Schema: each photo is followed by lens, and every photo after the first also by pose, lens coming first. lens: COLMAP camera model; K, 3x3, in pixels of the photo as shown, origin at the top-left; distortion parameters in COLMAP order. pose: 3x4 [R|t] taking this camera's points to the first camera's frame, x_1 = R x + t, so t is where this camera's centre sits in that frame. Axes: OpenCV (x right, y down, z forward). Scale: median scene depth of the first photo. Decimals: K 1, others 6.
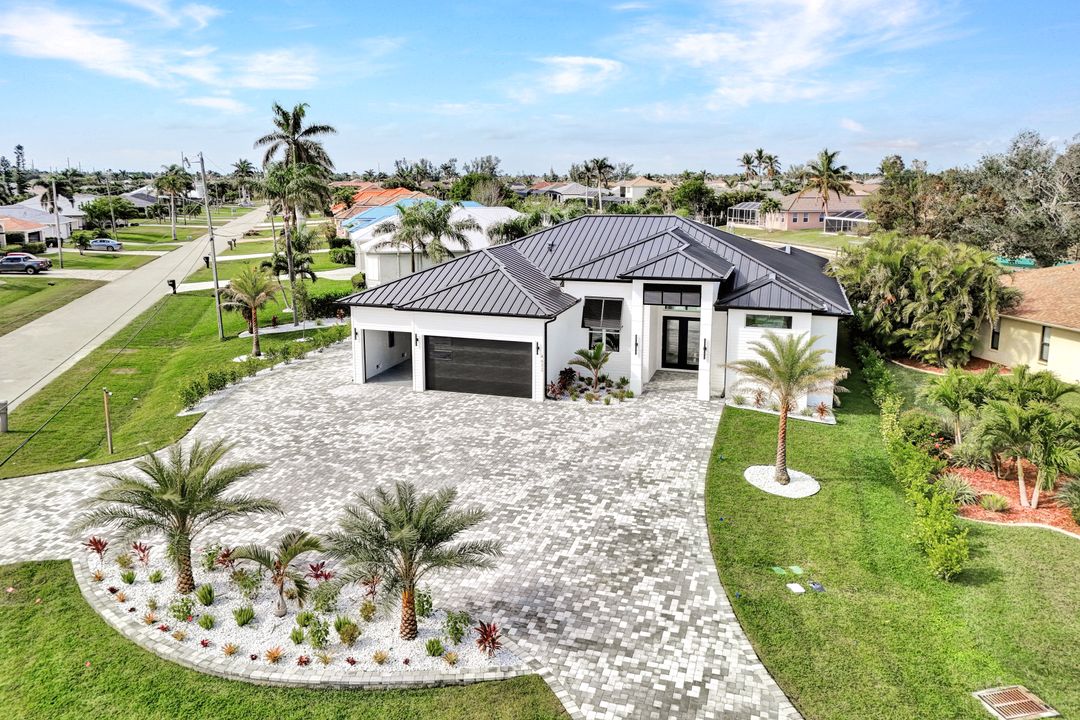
lens RADIAL K [[795.8, 0, 549.1], [0, 795.8, 322.9], [0, 0, 1]] dist [0.058676, -0.008939]
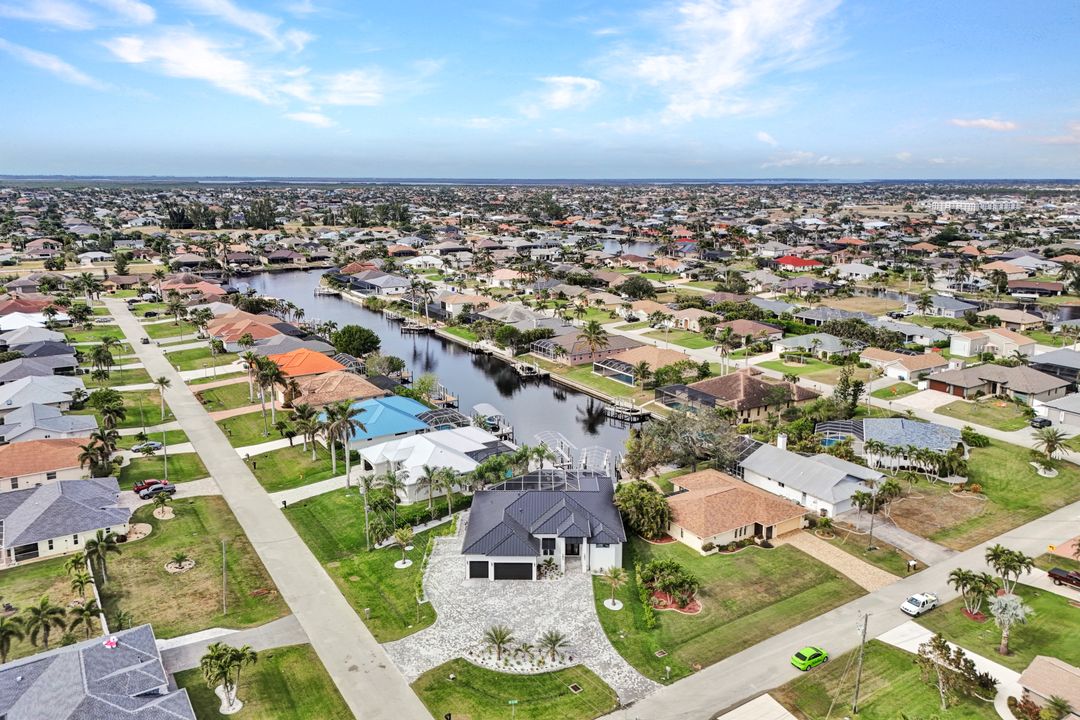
lens RADIAL K [[795.8, 0, 545.9], [0, 795.8, 361.3], [0, 0, 1]] dist [0.058676, -0.008939]
pose [[0.955224, -0.064736, 0.288716, -0.831977], [0.047610, 0.996686, 0.065961, -0.975724], [-0.292029, -0.049262, 0.955140, -1.986430]]
